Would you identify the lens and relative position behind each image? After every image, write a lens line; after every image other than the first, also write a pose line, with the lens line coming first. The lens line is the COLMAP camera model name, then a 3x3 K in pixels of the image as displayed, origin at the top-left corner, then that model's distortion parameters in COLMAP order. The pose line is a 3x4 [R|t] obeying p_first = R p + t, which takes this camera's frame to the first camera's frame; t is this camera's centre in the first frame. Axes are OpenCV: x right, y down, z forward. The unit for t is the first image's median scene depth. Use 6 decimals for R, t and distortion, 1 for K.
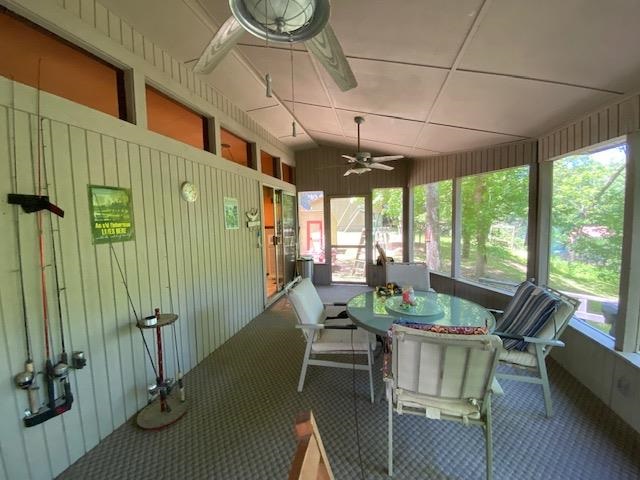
lens RADIAL K [[260.8, 0, 322.3], [0, 260.8, 239.8], [0, 0, 1]] dist [0.029088, -0.027558]
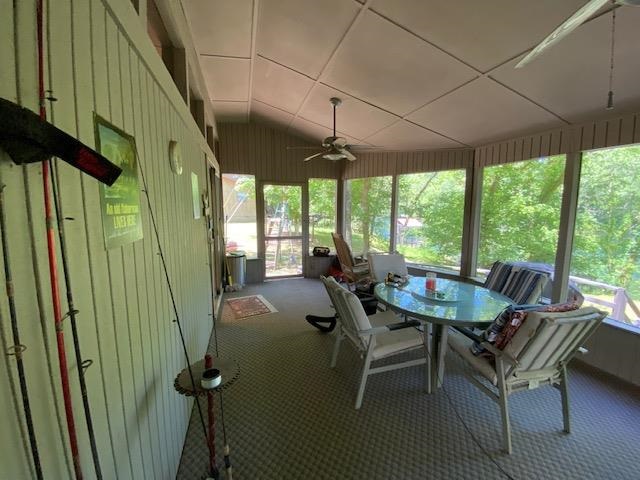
lens RADIAL K [[260.8, 0, 322.3], [0, 260.8, 239.8], [0, 0, 1]] dist [0.029088, -0.027558]
pose [[0.868670, -0.033537, 0.494255, -0.366718], [0.016227, 0.999097, 0.039272, -0.005711], [-0.495125, -0.026094, 0.868430, 0.202126]]
